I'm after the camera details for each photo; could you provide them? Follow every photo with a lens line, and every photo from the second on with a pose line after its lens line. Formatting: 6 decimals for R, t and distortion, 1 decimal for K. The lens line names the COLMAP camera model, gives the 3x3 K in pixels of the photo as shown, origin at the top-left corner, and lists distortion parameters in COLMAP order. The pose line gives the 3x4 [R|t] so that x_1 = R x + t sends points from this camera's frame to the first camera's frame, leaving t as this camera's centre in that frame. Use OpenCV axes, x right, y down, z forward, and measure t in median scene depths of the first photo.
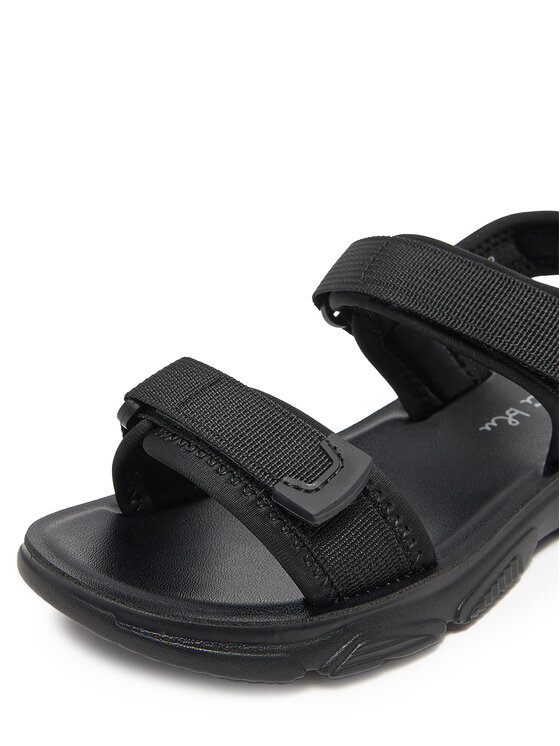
lens RADIAL K [[1164.7, 0, 280.0], [0, 1164.7, 373.0], [0, 0, 1]] dist [0.004842, -0.020192]
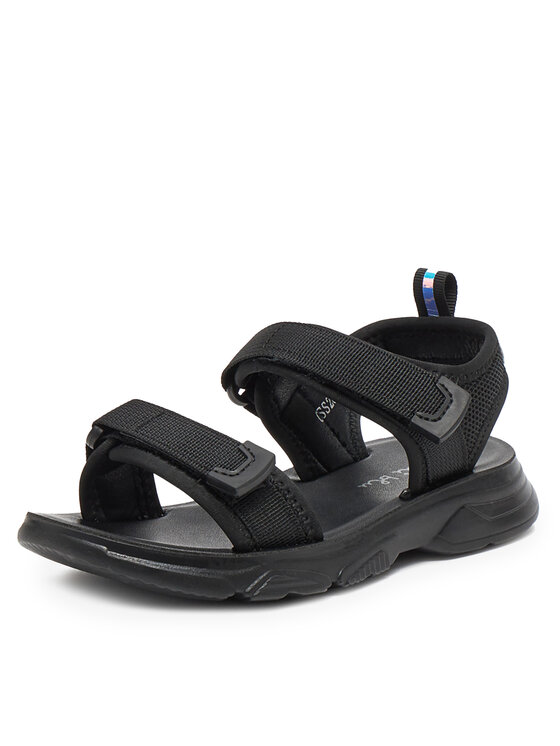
lens RADIAL K [[1397.5, 0, 280.0], [0, 1397.5, 373.0], [0, 0, 1]] dist [0.030710, 0.018060]
pose [[0.995086, -0.008040, 0.098692, -0.072404], [0.024643, 0.985448, -0.168184, 0.229697], [-0.095904, 0.169790, 0.980803, -0.601306]]
